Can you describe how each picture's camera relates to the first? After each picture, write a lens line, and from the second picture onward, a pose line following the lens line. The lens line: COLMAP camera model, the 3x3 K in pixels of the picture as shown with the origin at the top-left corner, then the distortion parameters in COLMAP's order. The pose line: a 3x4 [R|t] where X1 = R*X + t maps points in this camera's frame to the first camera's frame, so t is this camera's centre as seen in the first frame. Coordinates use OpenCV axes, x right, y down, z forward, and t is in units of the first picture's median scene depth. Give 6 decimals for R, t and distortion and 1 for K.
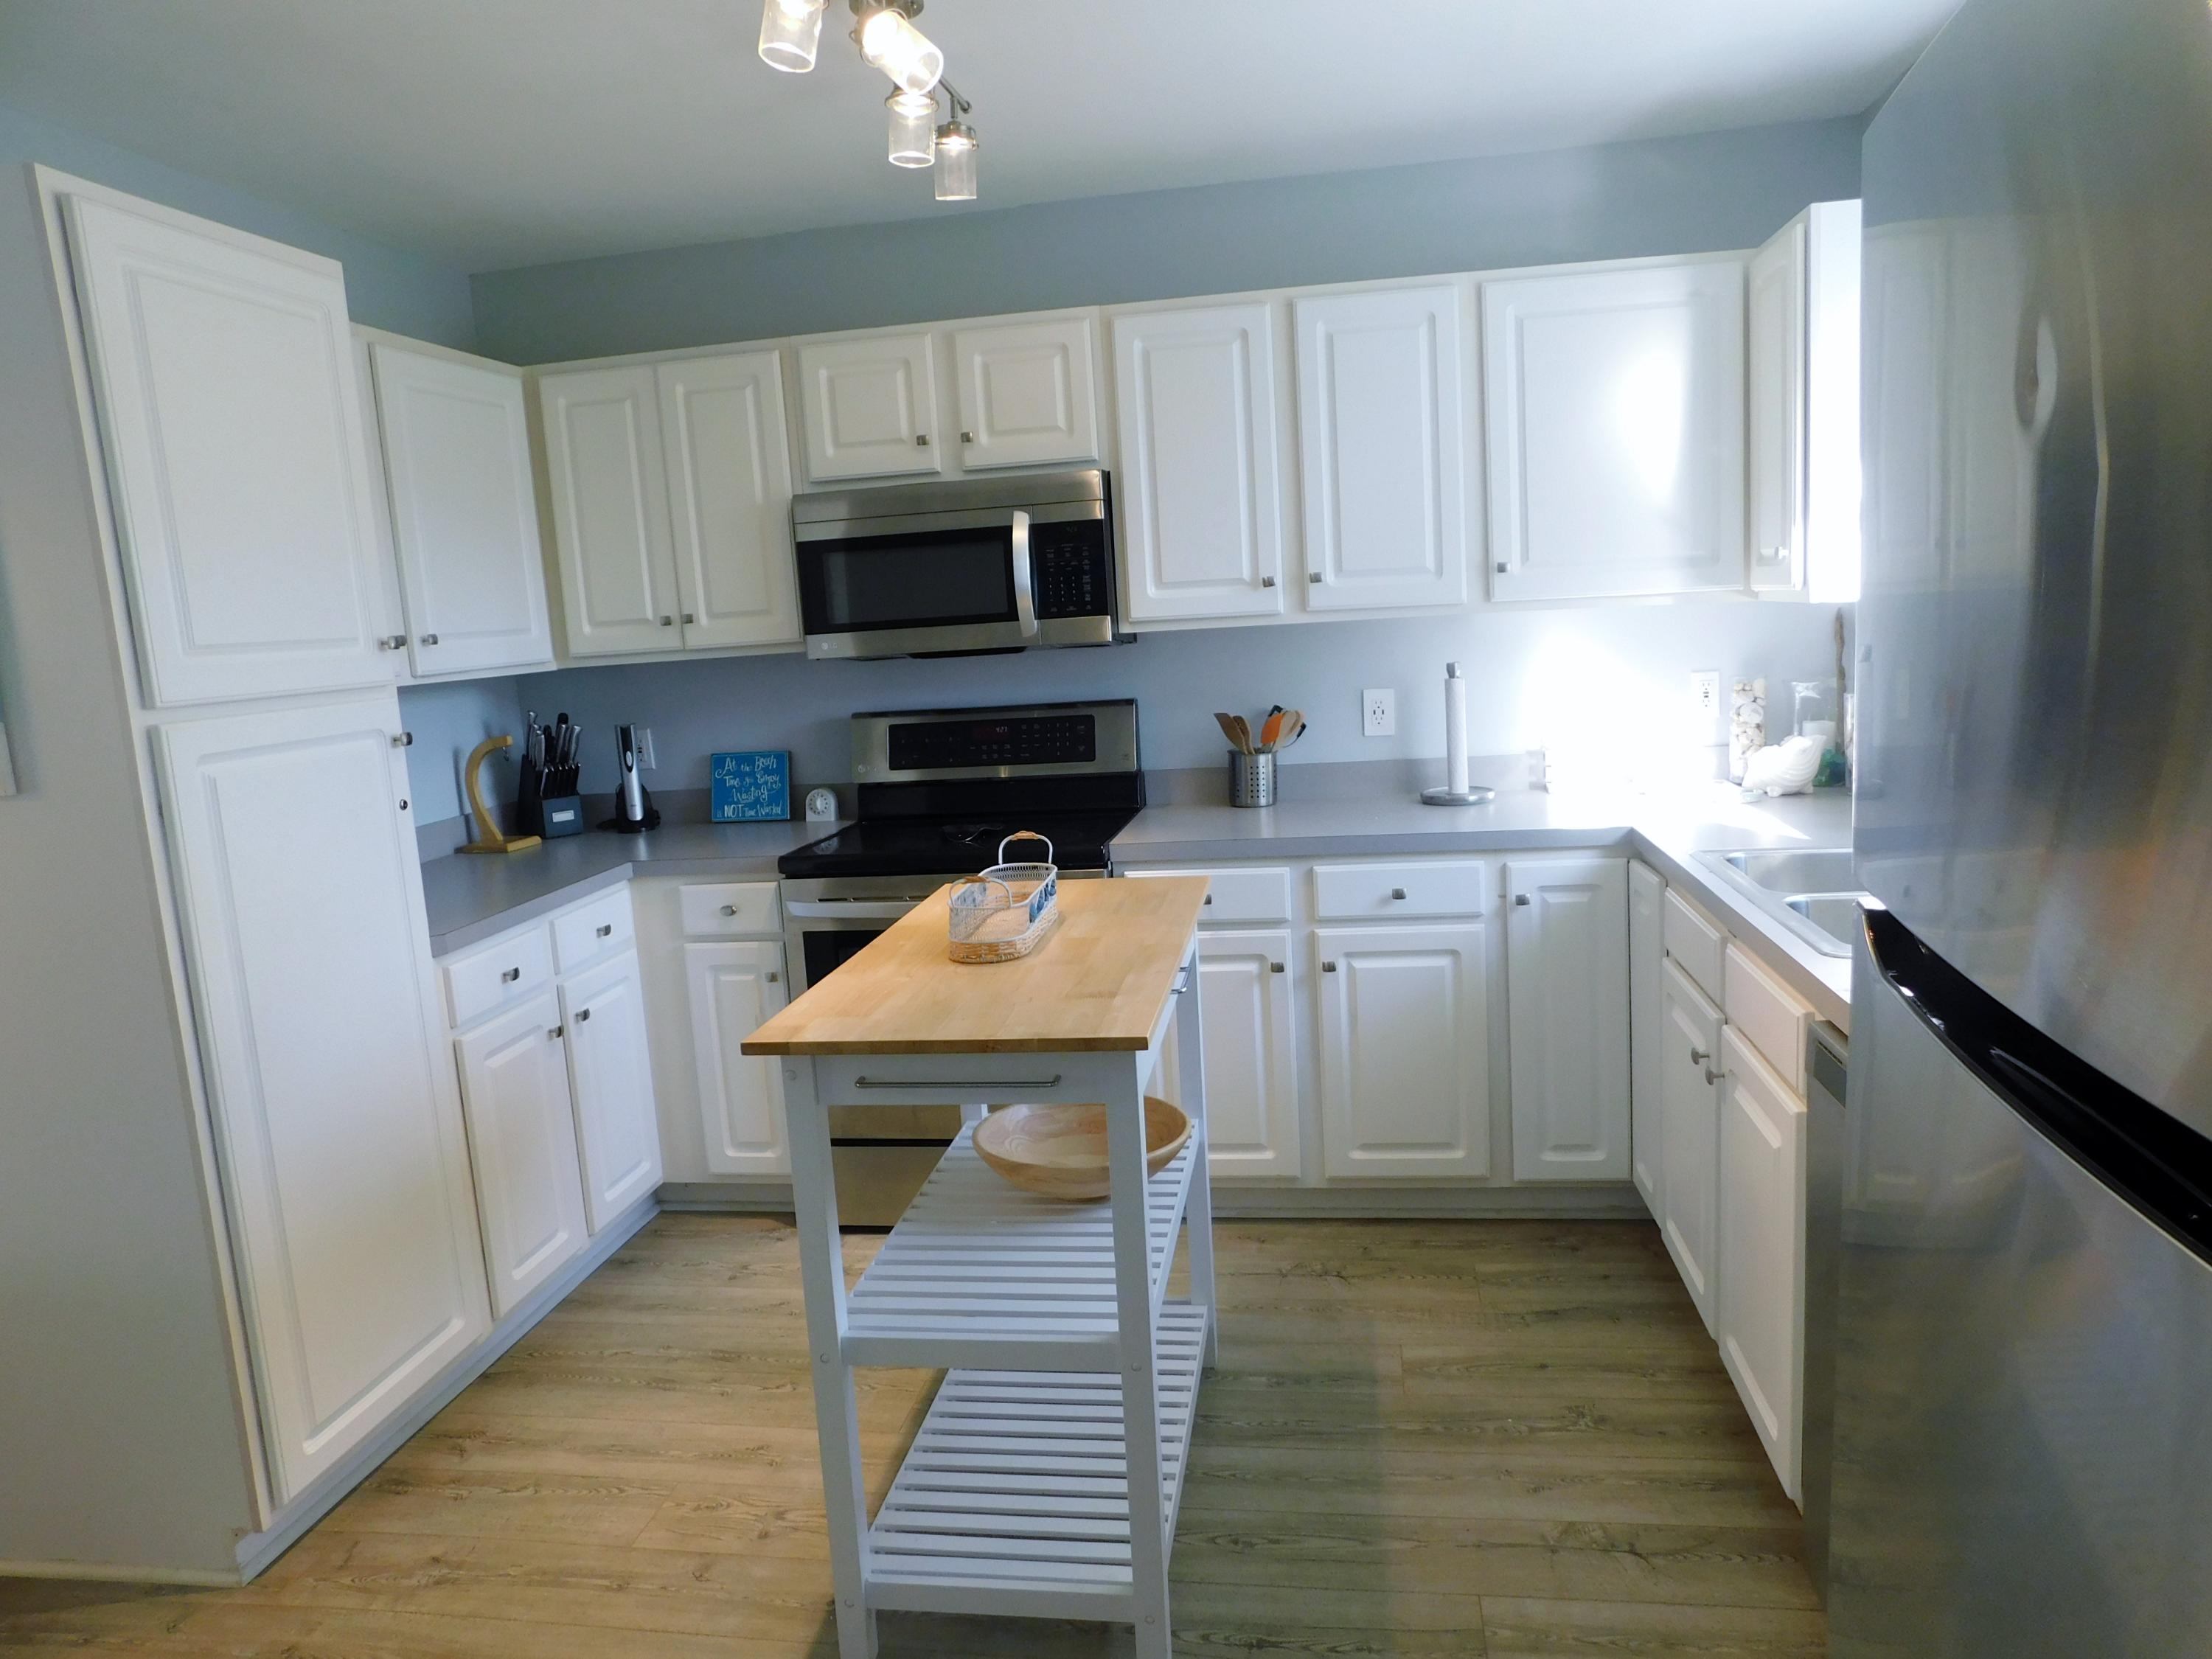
lens RADIAL K [[1462.6, 0, 1106.1], [0, 1462.6, 828.2], [0, 0, 1]] dist [-0.043450, 0.034566]
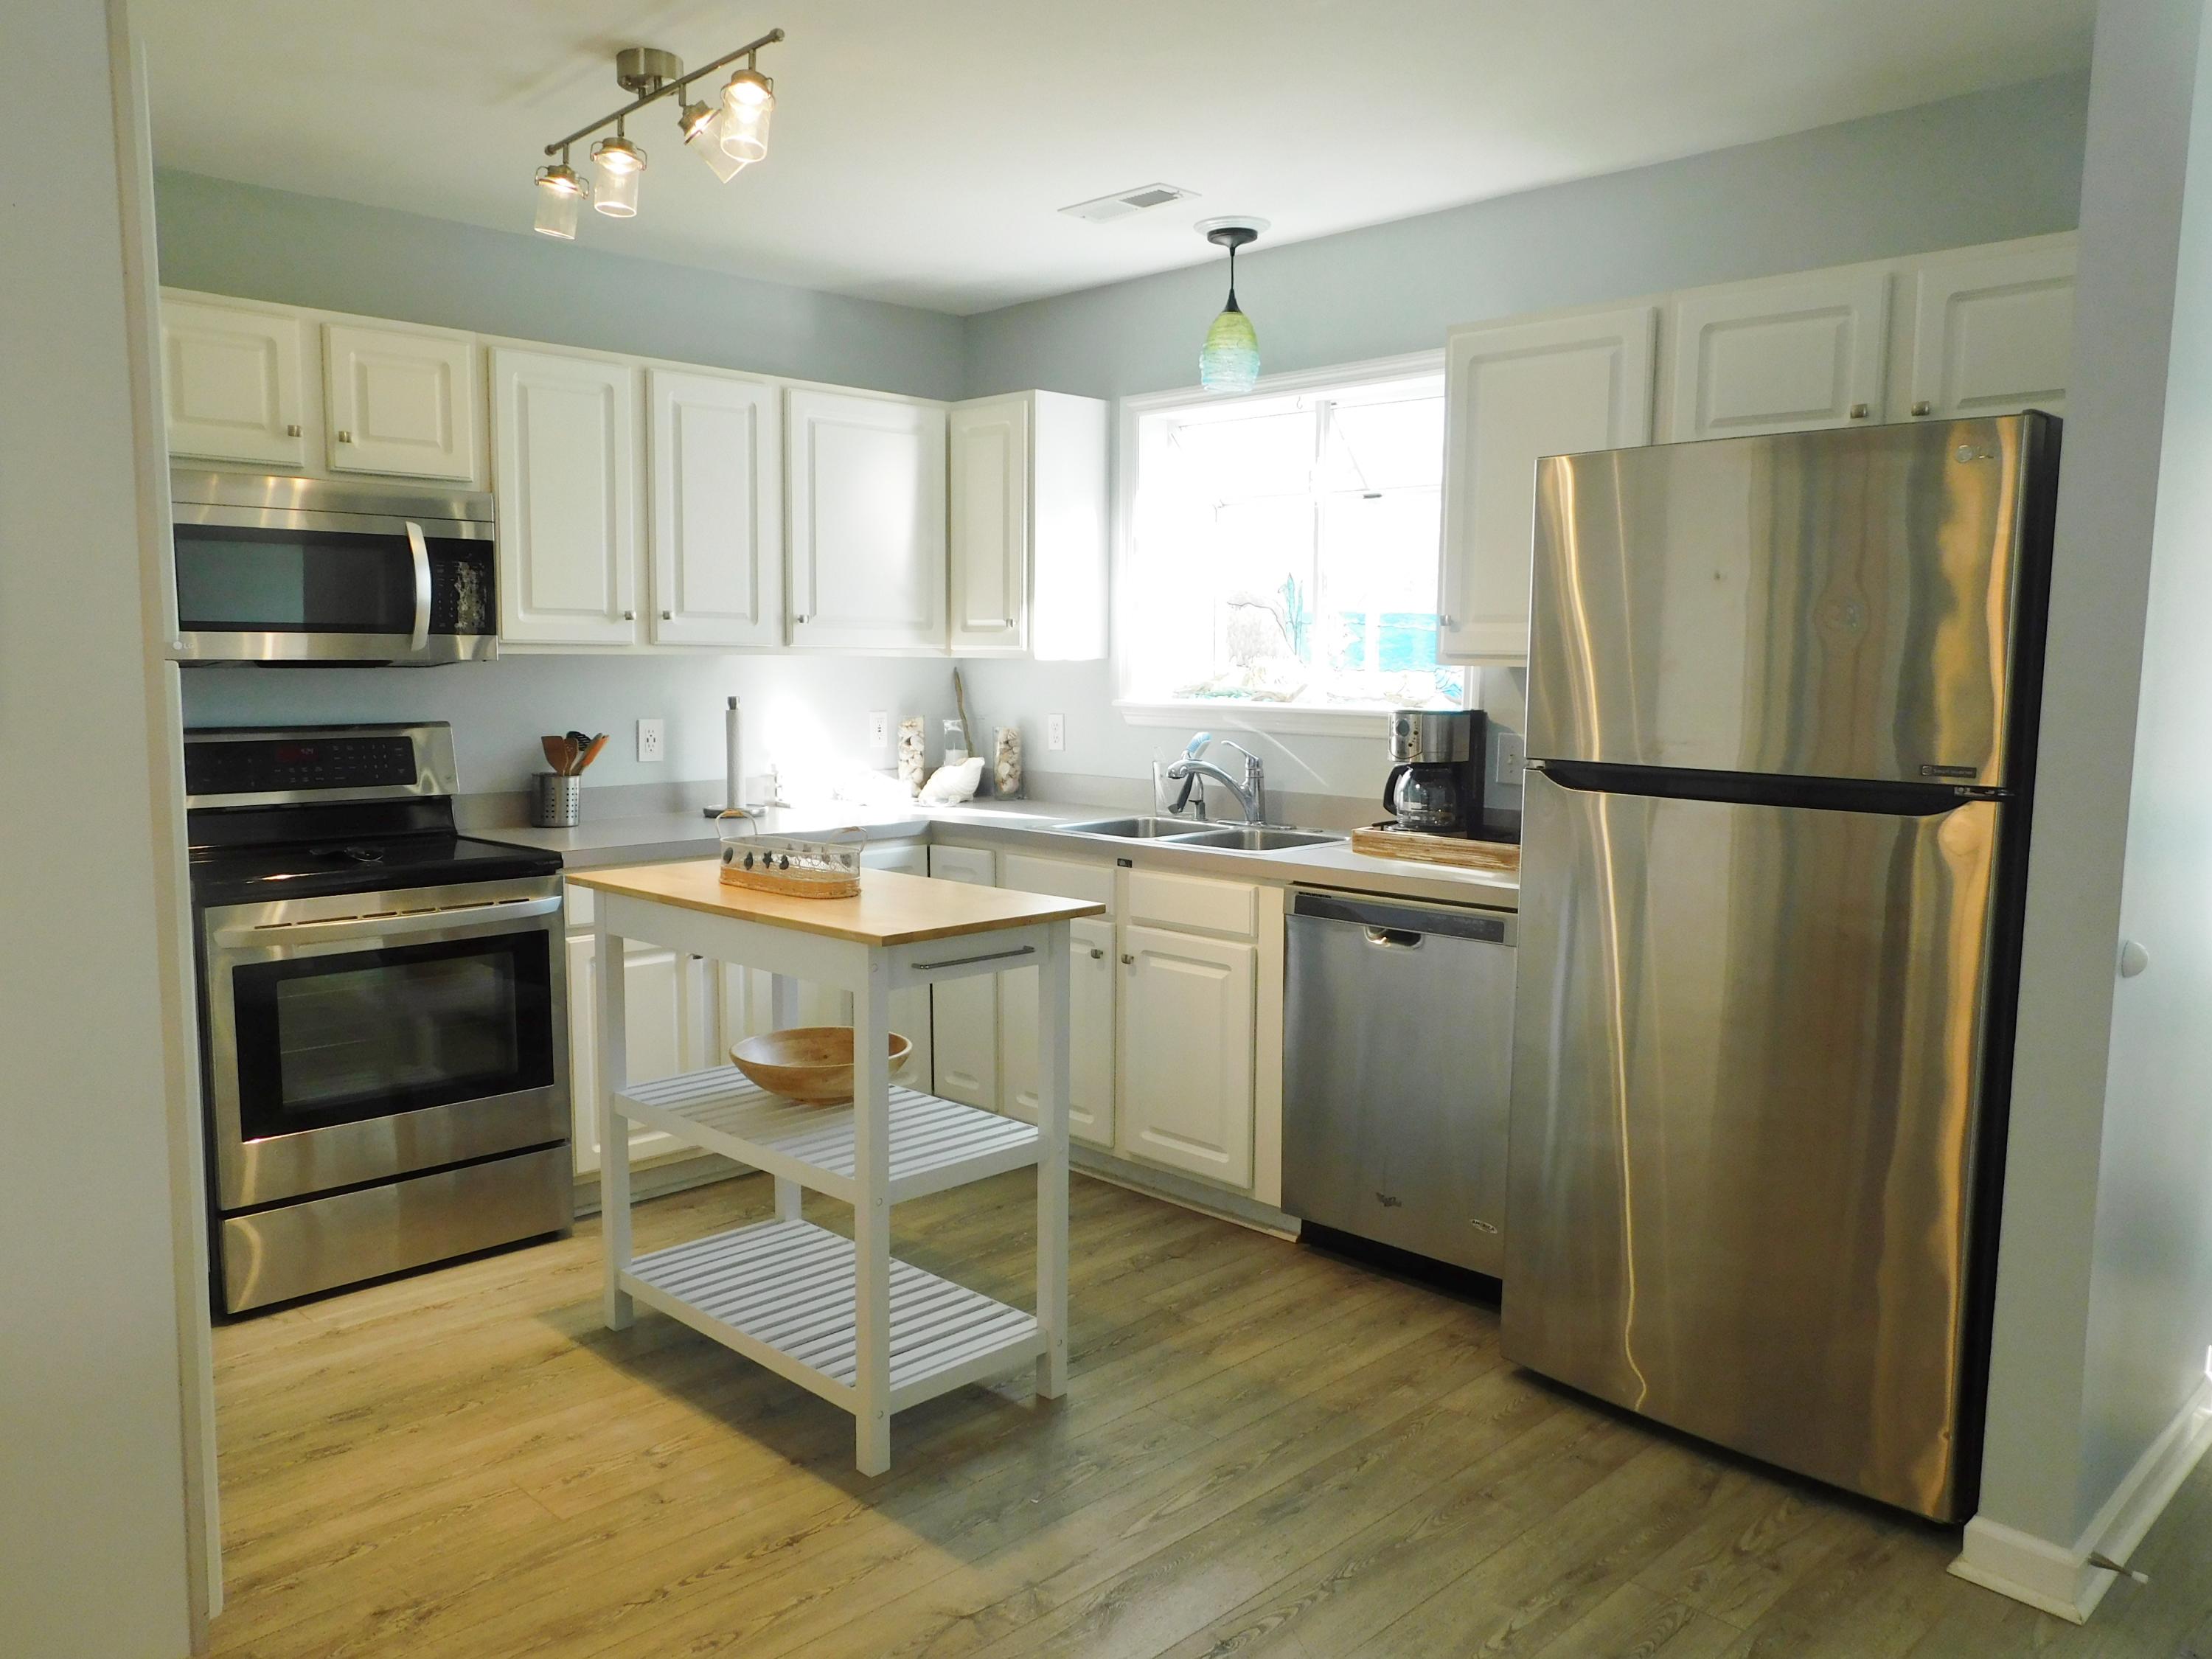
lens RADIAL K [[1617.7, 0, 1099.7], [0, 1617.7, 836.1], [0, 0, 1]] dist [0.011657, 0.002034]
pose [[0.597151, -0.027674, 0.801651, -0.661775], [0.078505, 0.996623, -0.024074, 0.055115], [-0.798278, 0.077309, 0.597307, -0.002304]]
